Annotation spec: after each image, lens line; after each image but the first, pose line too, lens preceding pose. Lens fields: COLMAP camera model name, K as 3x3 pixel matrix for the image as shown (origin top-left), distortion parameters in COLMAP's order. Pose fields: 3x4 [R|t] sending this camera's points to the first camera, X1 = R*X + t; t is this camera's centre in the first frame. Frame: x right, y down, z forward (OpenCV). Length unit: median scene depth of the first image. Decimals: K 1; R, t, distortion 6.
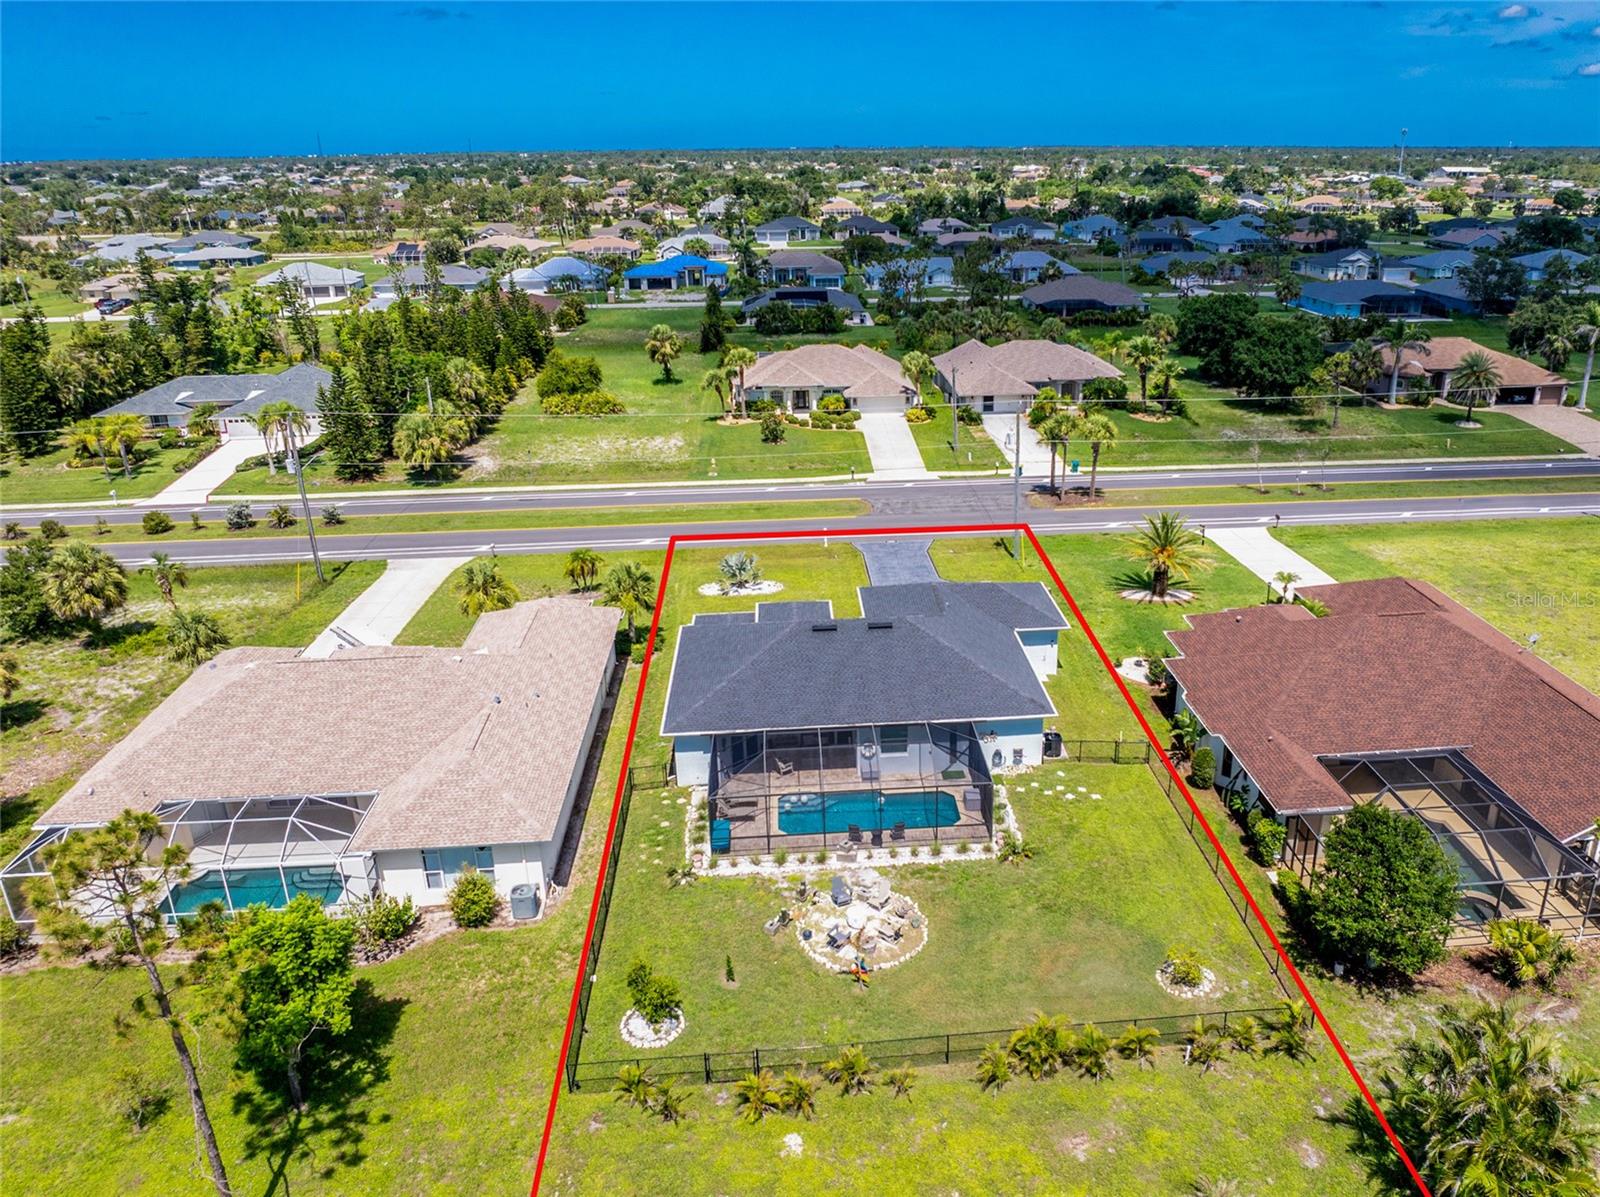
lens RADIAL K [[1166.7, 0, 871.9], [0, 1166.7, 595.1], [0, 0, 1]] dist [-0.041212, 0.007574]
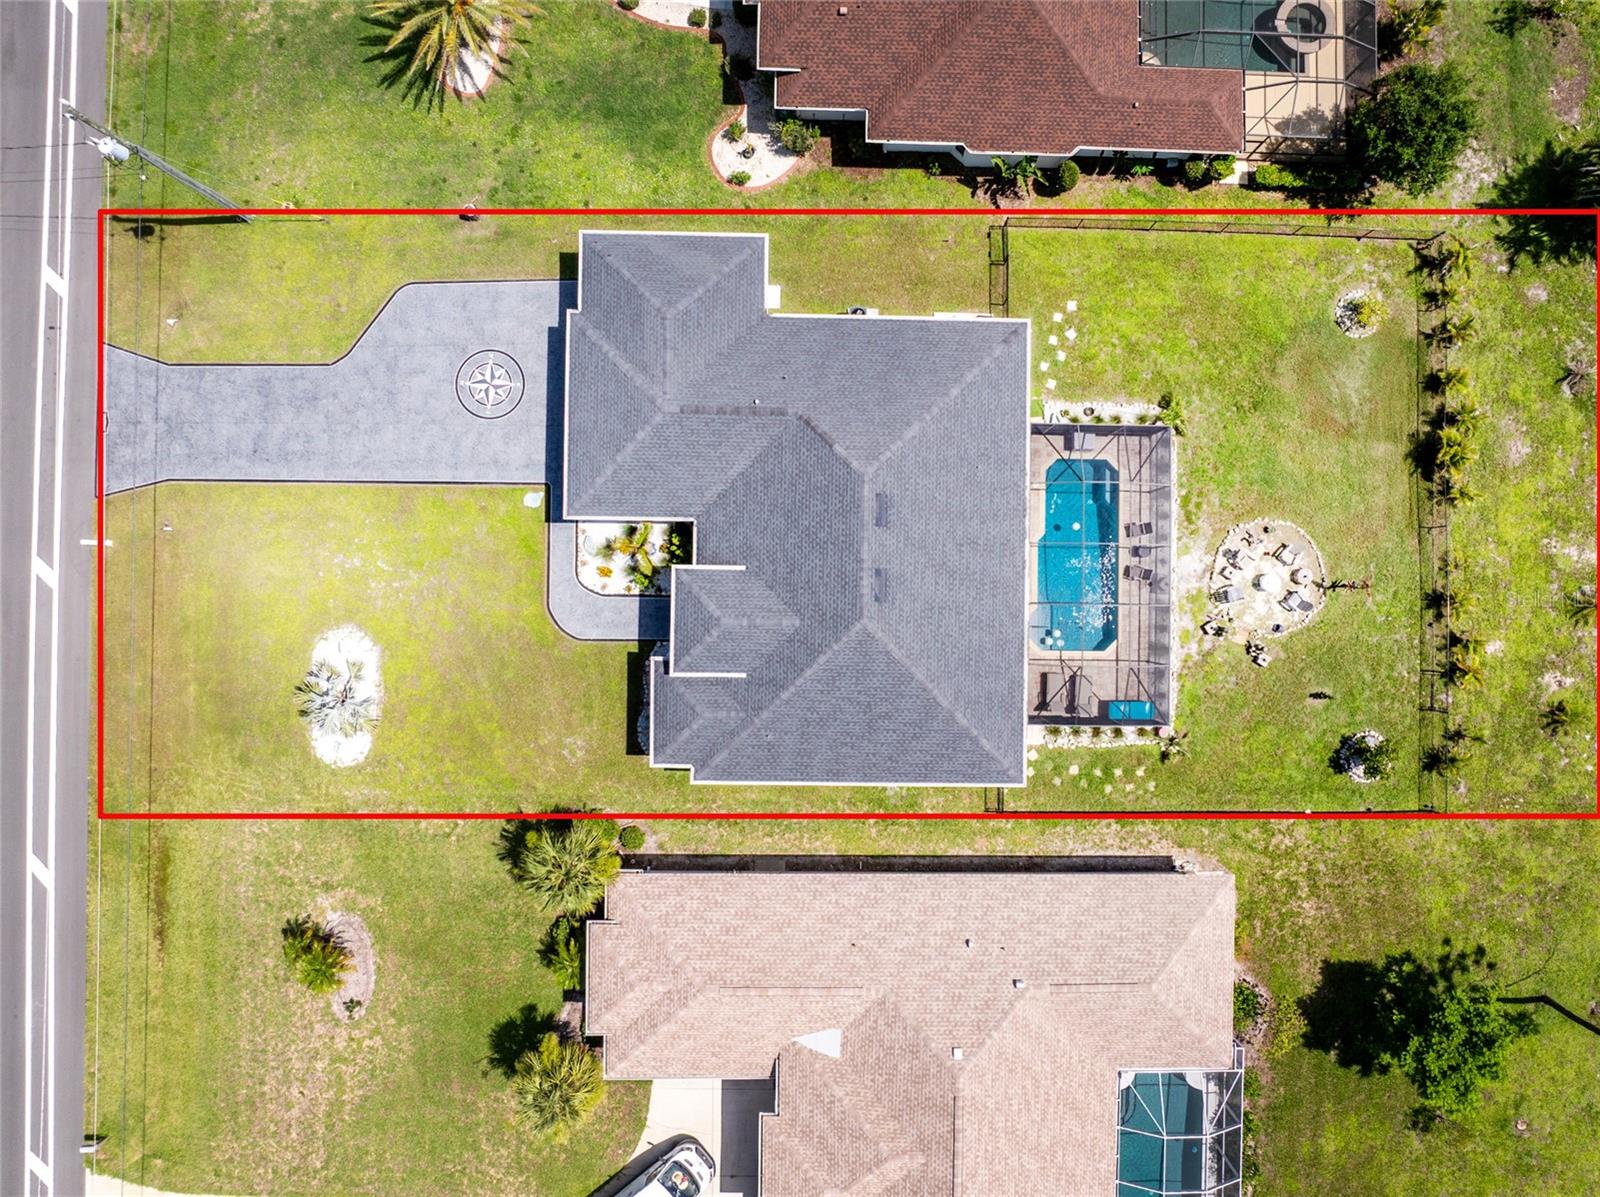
lens RADIAL K [[1166.7, 0, 871.9], [0, 1166.7, 595.1], [0, 0, 1]] dist [-0.041212, 0.007574]
pose [[0.092787, -0.995211, 0.030751, -0.076648], [0.324875, 0.059454, 0.943886, -0.708305], [-0.941194, -0.077590, 0.328836, 0.797938]]
